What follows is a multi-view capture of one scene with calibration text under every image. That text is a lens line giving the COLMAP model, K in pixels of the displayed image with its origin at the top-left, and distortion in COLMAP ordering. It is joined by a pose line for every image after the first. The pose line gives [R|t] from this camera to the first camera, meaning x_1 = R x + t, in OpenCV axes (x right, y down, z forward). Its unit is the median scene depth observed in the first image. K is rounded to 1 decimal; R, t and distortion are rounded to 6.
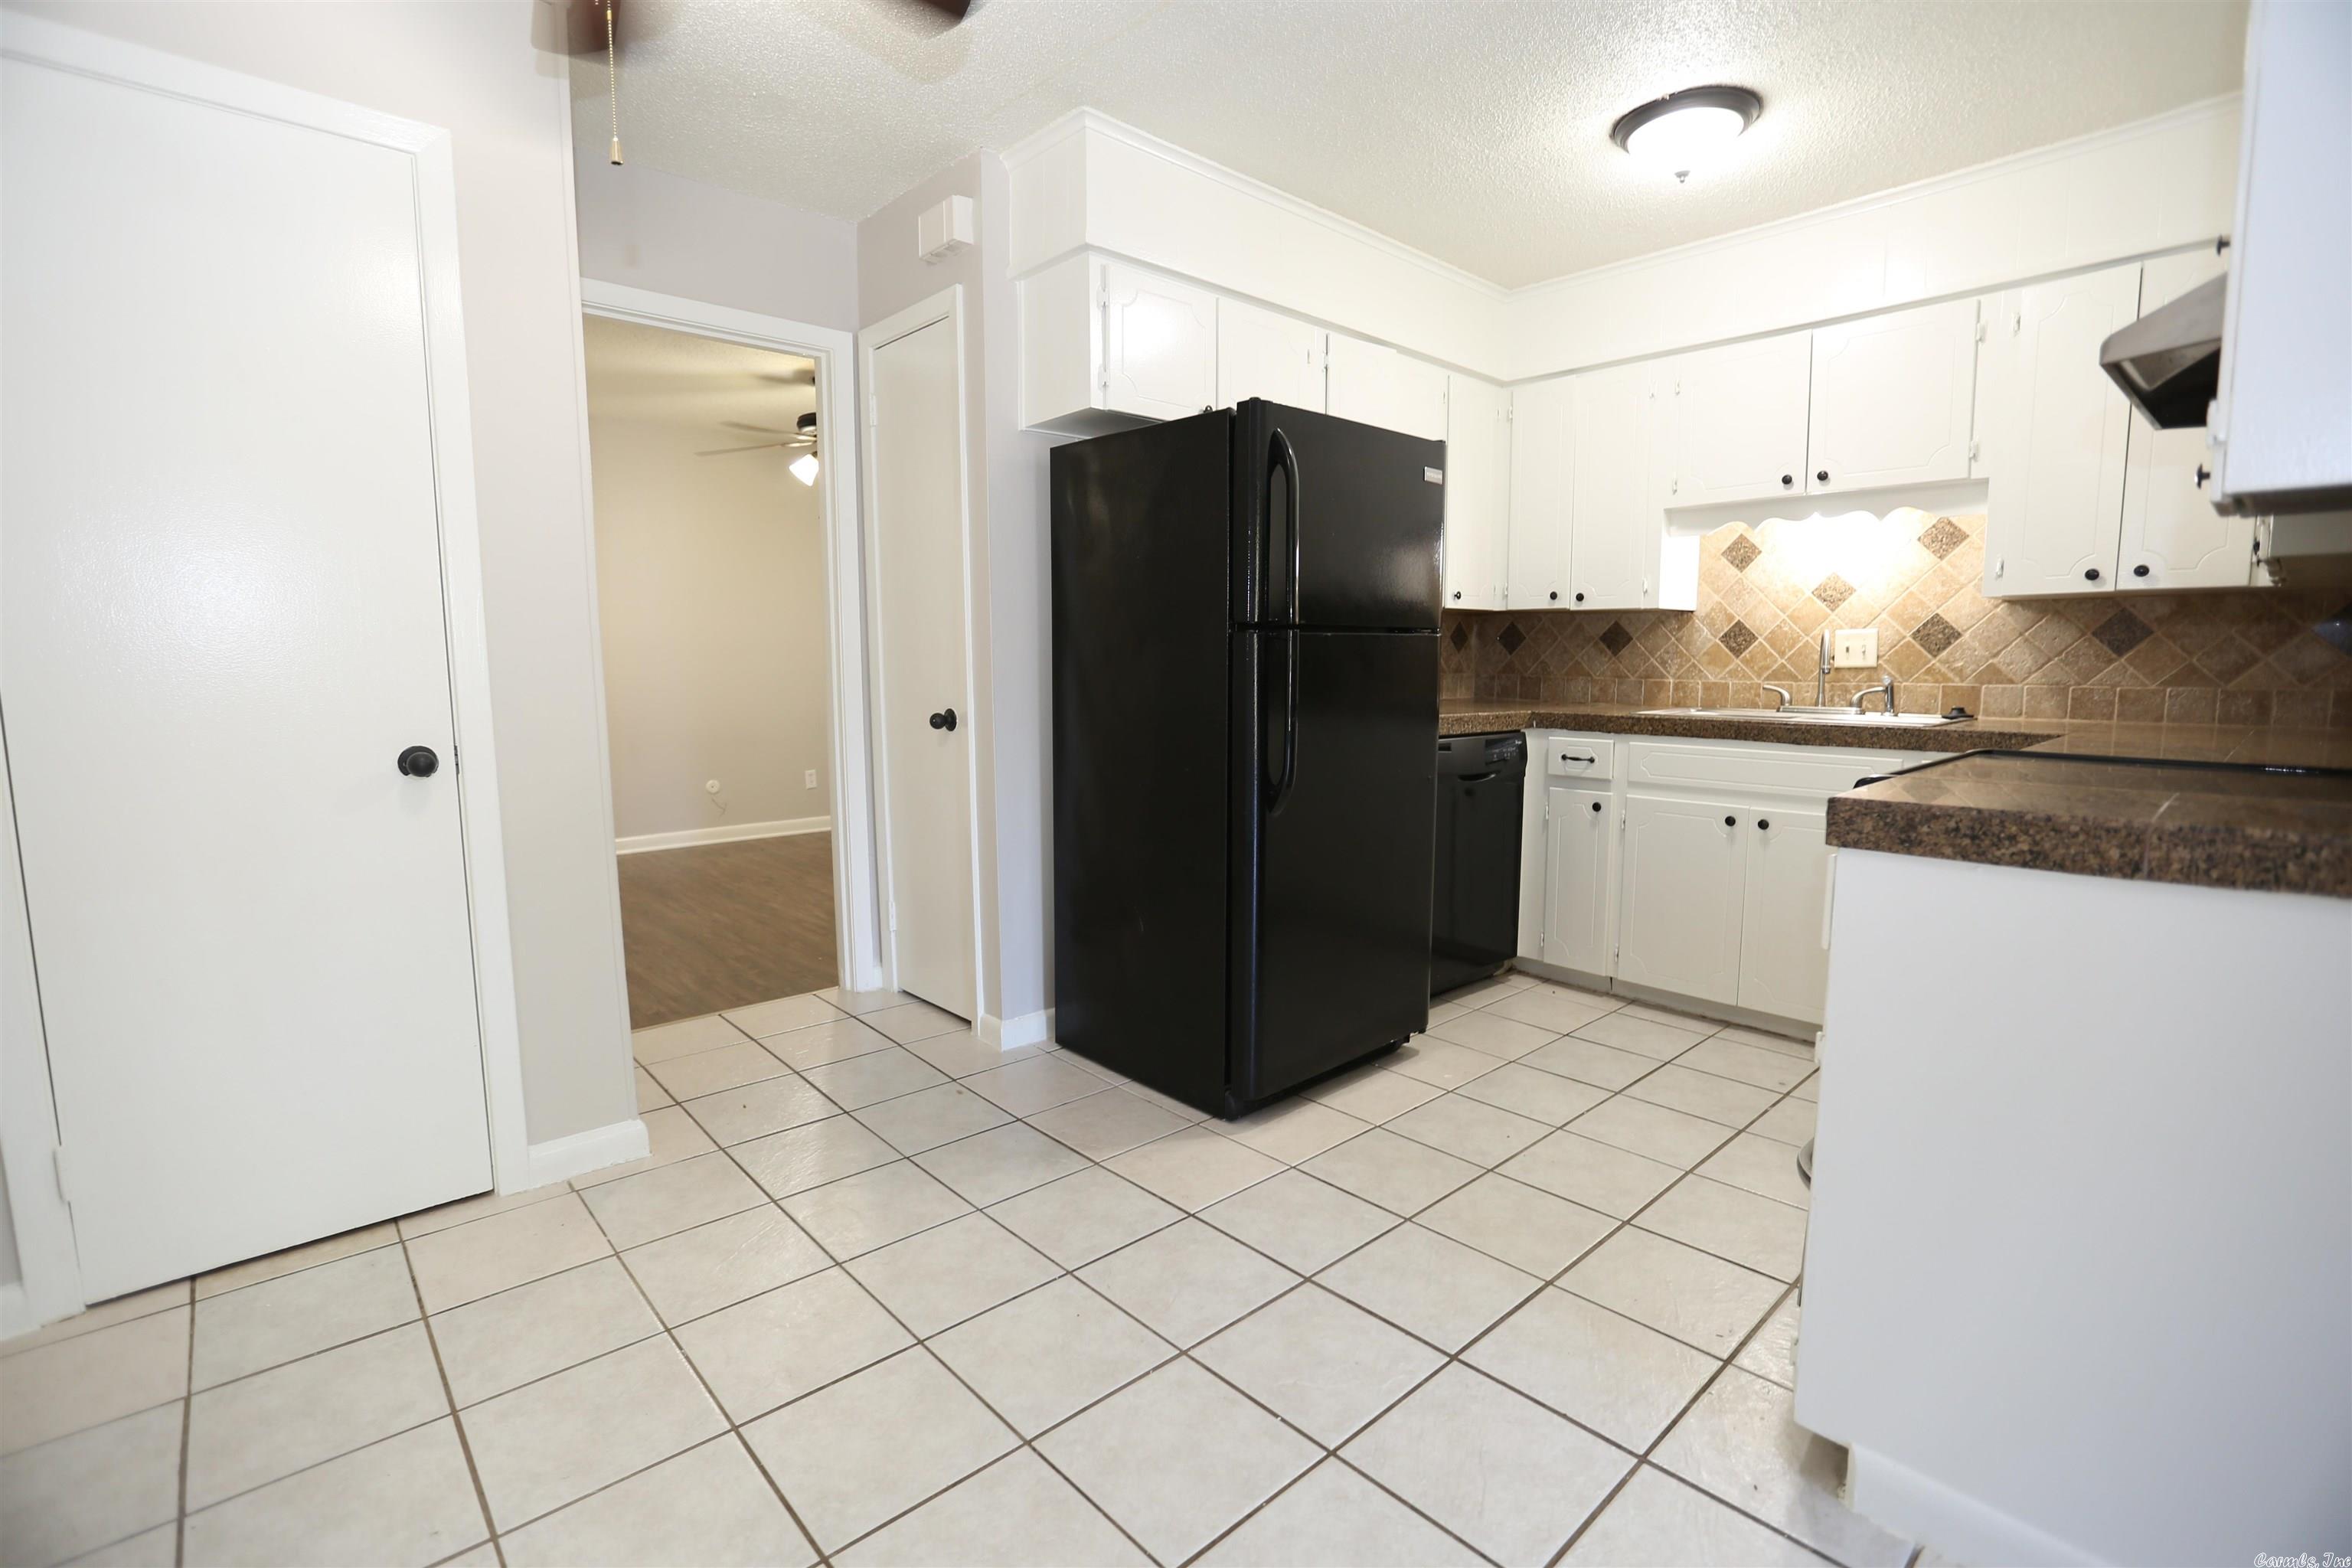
lens RADIAL K [[1058.1, 0, 1181.2], [0, 1058.1, 776.7], [0, 0, 1]] dist [-0.030336, 0.004832]
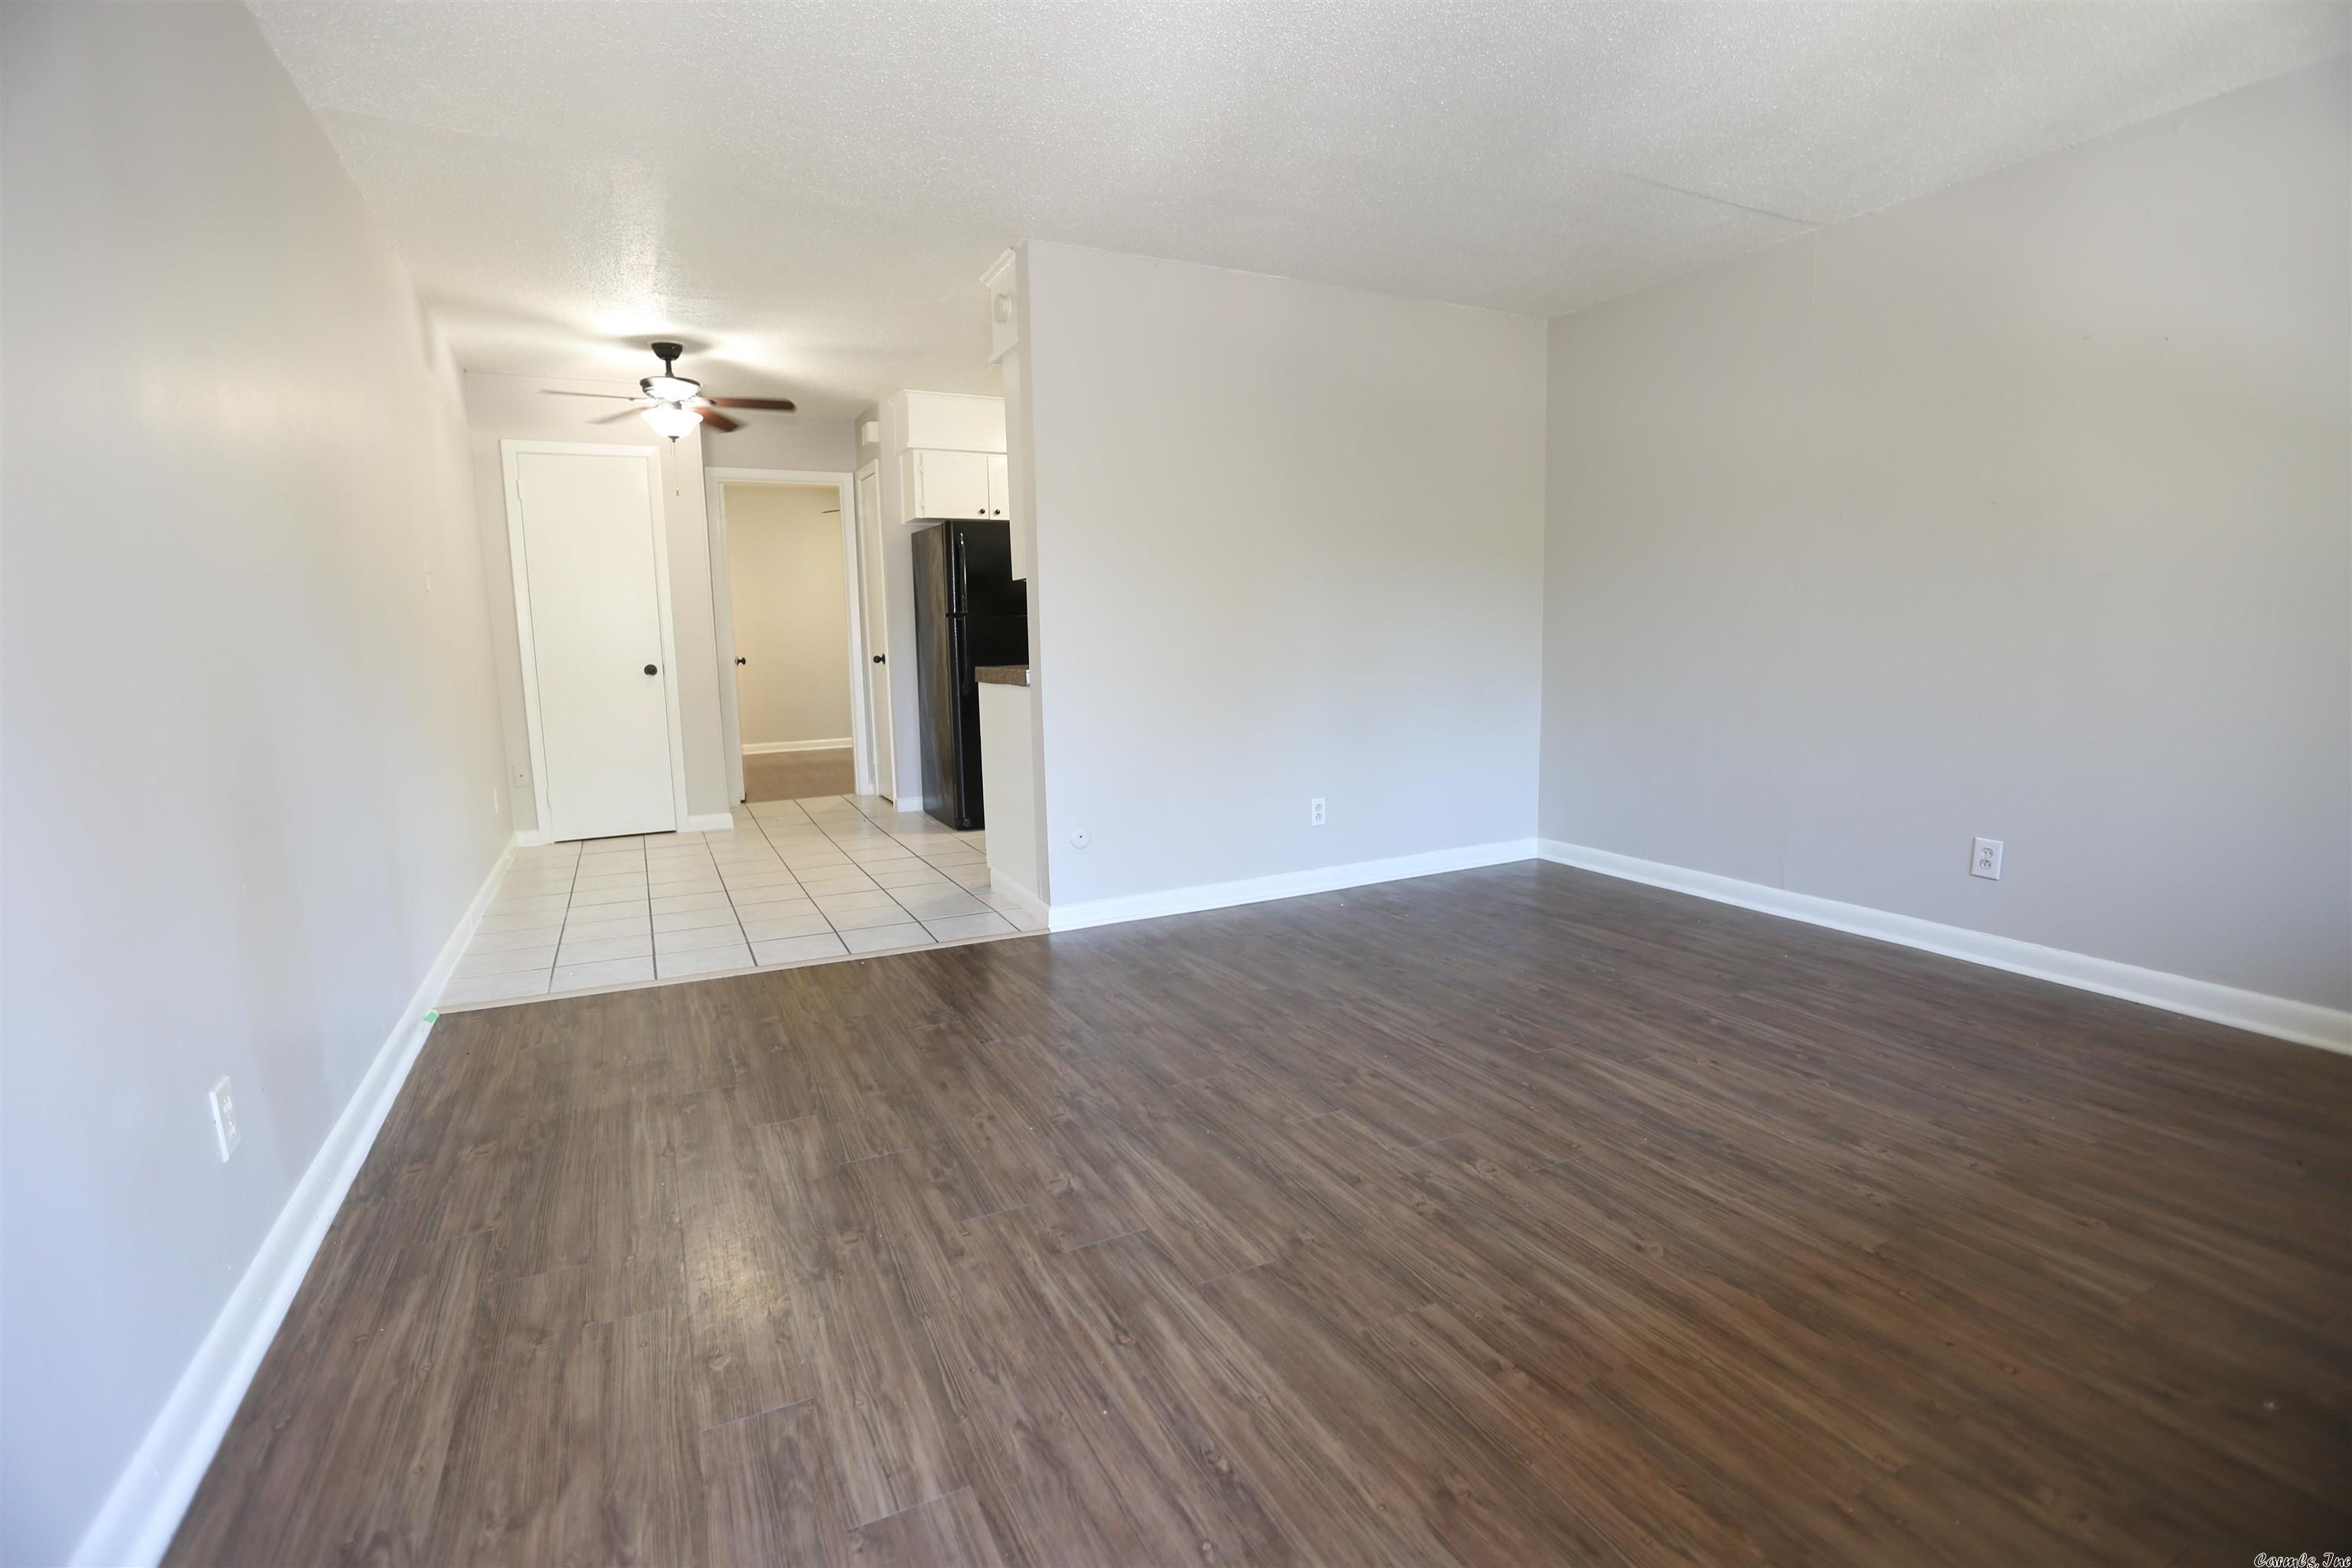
lens RADIAL K [[1058.1, 0, 1171.4], [0, 1058.1, 772.0], [0, 0, 1]] dist [-0.030336, 0.004832]
pose [[0.964858, 0.021319, -0.261906, 0.963438], [-0.014961, 0.999544, 0.026245, 0.115876], [0.262346, -0.021405, 0.964736, -0.963790]]
